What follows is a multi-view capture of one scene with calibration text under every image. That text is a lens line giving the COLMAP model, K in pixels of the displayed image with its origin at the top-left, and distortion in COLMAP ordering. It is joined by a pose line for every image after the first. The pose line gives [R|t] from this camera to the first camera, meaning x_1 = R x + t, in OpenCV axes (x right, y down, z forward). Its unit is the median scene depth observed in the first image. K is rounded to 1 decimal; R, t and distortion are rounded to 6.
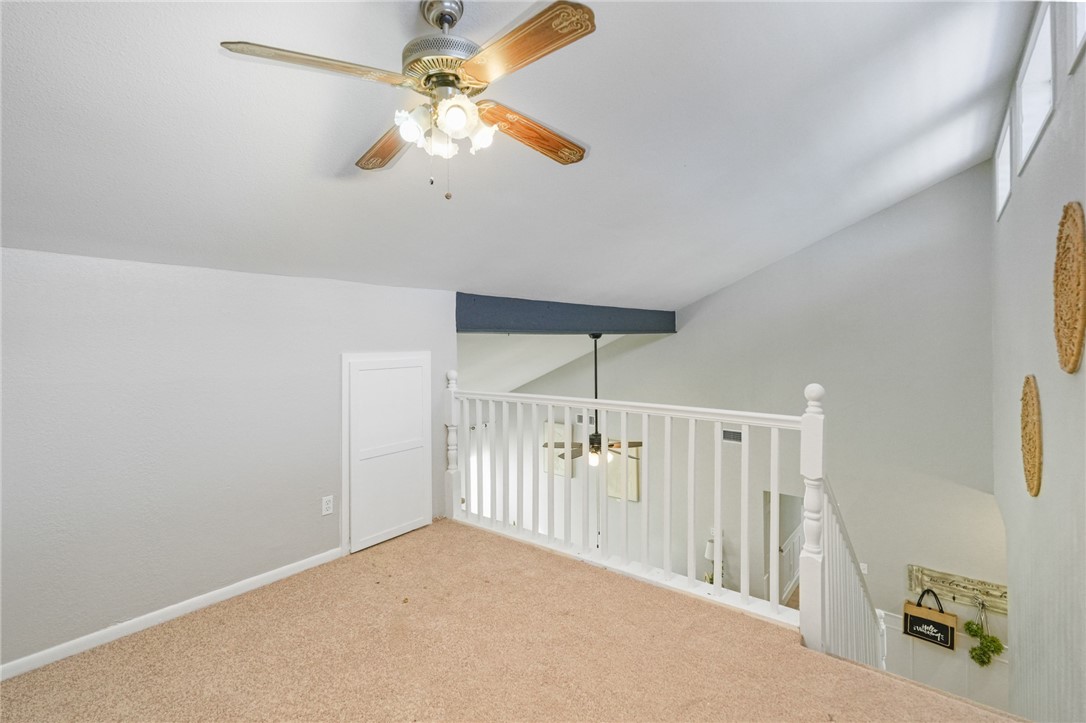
lens RADIAL K [[483.5, 0, 543.0], [0, 483.5, 357.3], [0, 0, 1]] dist [0.000744, -0.000166]
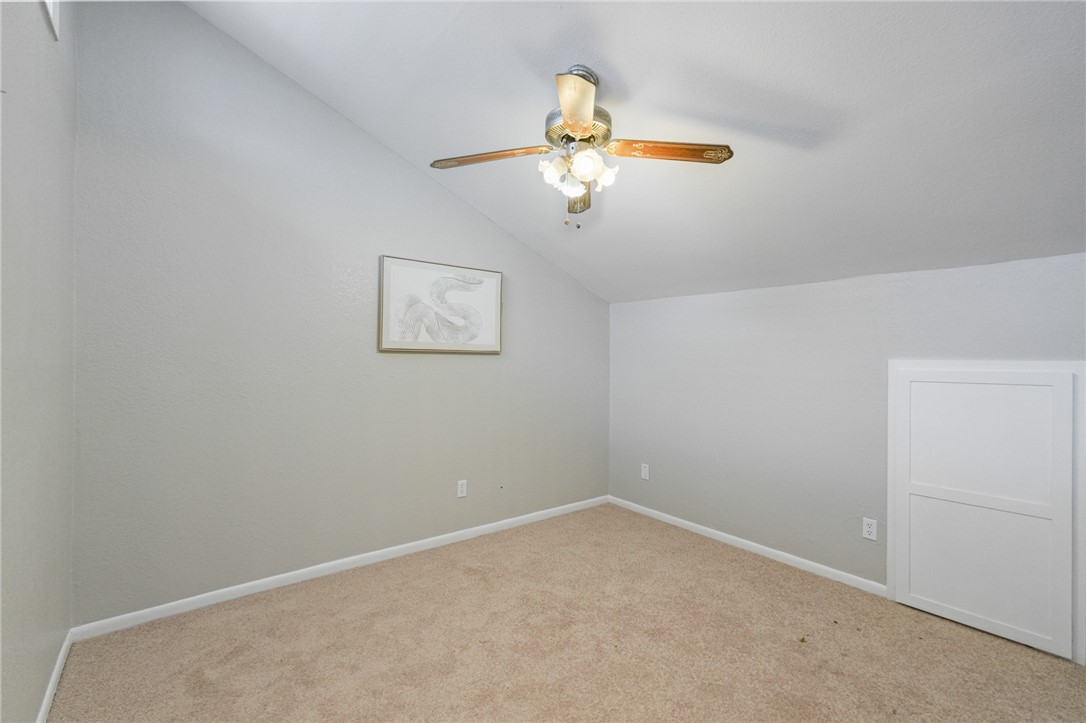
lens RADIAL K [[483.5, 0, 542.6], [0, 483.5, 355.2], [0, 0, 1]] dist [0.000744, -0.000166]
pose [[-0.268690, -0.001747, -0.963225, 0.579259], [-0.020625, 0.999780, 0.003940, -0.008739], [0.963006, 0.020925, -0.268667, 0.640174]]
